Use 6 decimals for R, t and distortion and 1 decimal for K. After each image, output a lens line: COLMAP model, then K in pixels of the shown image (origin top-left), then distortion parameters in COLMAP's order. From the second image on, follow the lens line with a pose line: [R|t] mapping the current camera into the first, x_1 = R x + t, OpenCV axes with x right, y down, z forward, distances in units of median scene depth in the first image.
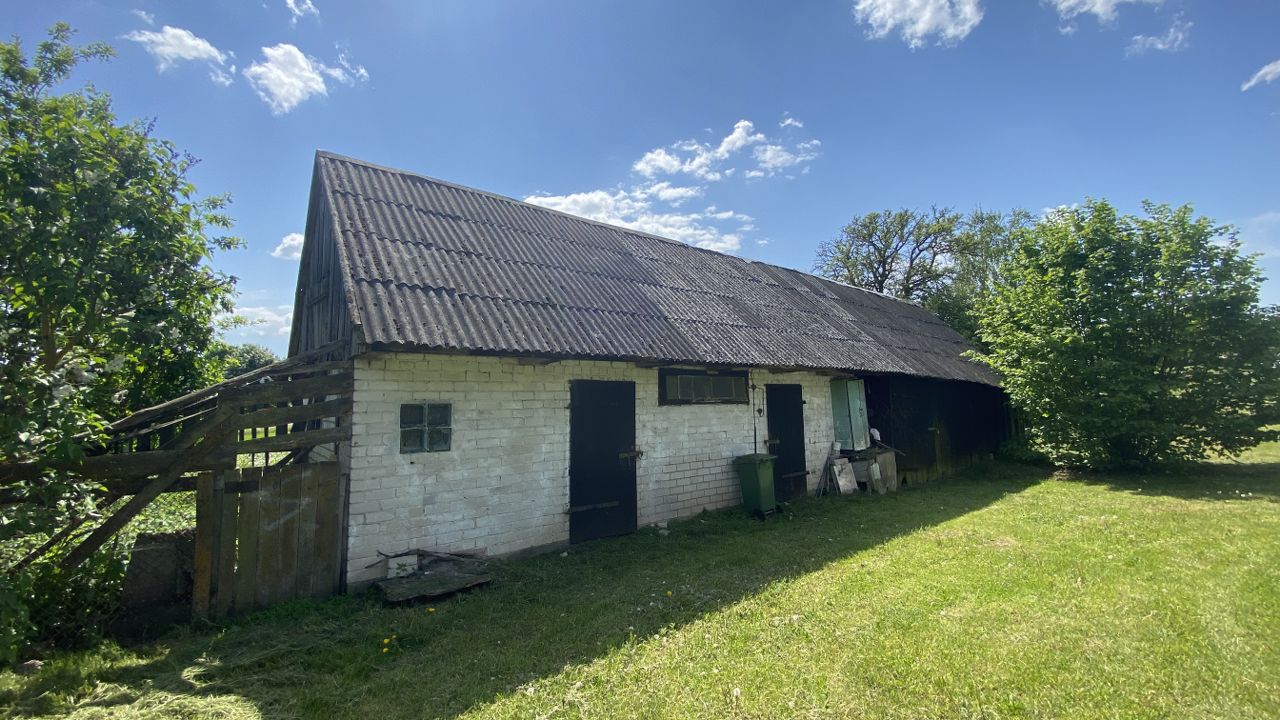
lens RADIAL K [[526.4, 0, 643.3], [0, 526.4, 356.4], [0, 0, 1]] dist [0.025055, -0.025447]
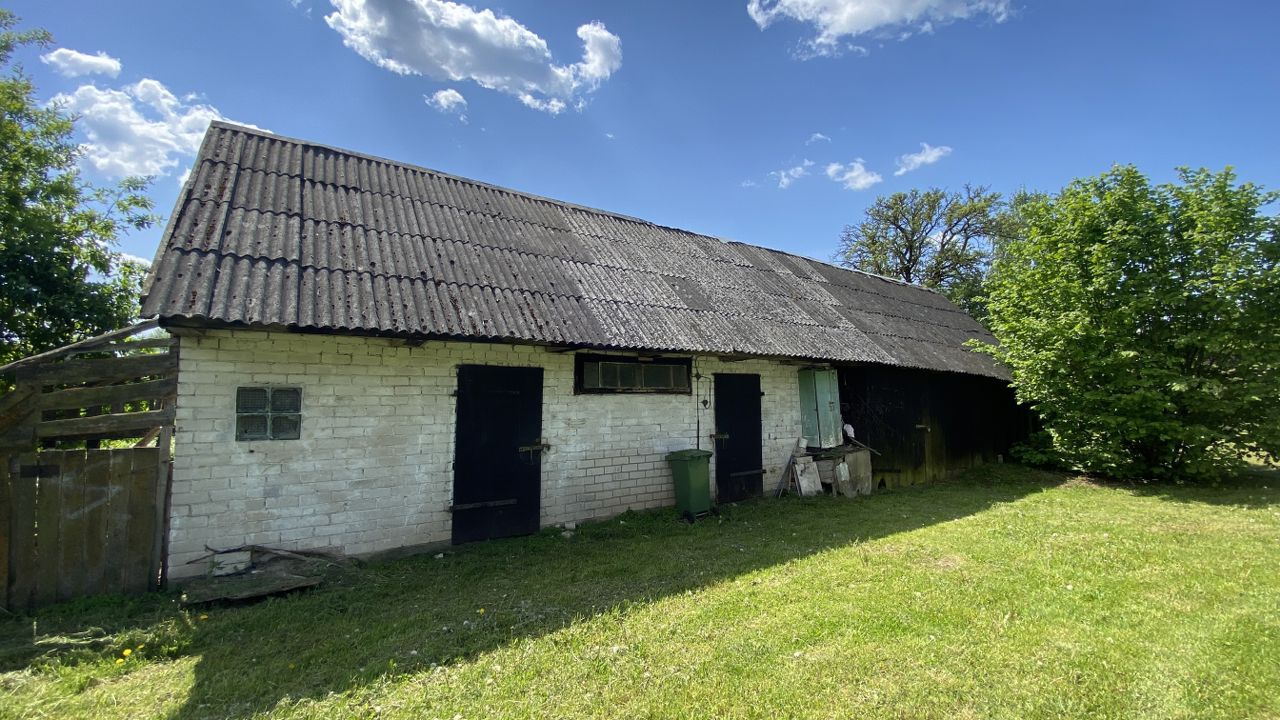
lens RADIAL K [[526.4, 0, 643.3], [0, 526.4, 356.4], [0, 0, 1]] dist [0.025055, -0.025447]
pose [[0.996482, 0.009062, -0.083311, 0.230924], [-0.007739, 0.999839, 0.016185, 0.012265], [0.083444, -0.015483, 0.996392, 0.107785]]
